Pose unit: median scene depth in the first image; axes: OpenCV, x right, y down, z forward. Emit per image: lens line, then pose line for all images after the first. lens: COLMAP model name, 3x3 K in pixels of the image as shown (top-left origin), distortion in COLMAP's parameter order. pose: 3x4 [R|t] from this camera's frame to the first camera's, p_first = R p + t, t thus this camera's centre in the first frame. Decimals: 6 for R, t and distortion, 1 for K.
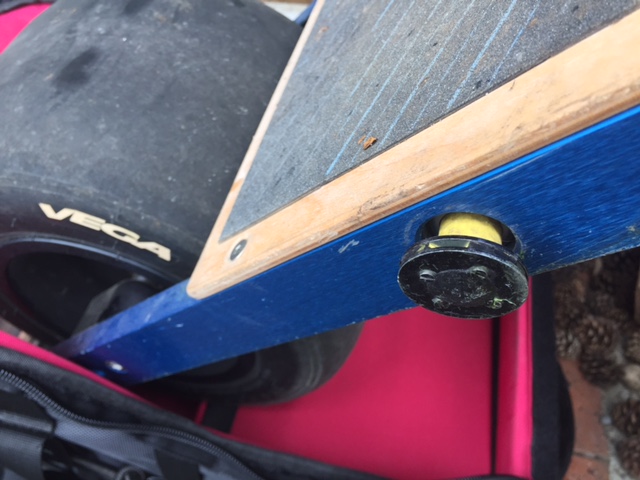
lens RADIAL K [[582.6, 0, 320.7], [0, 582.6, 228.9], [0, 0, 1]] dist [0.084877, -0.174079]
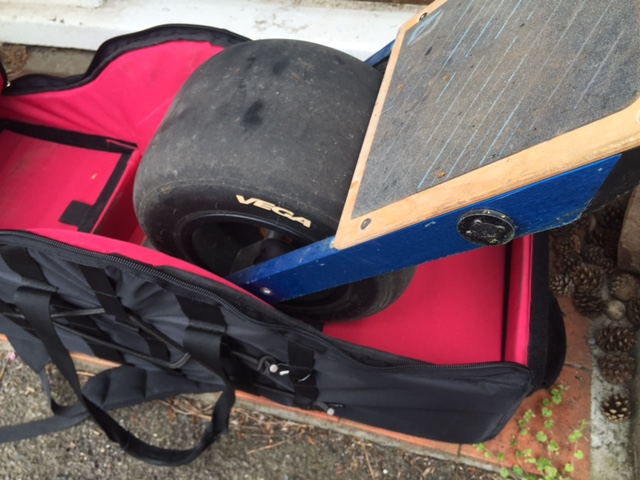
lens RADIAL K [[555.4, 0, 320.4], [0, 555.4, 232.2], [0, 0, 1]] dist [0.082895, -0.151172]
pose [[0.999045, -0.004367, -0.043481, -0.158929], [0.007951, 0.996551, 0.082601, -0.067166], [0.042971, -0.082868, 0.995634, -0.621542]]
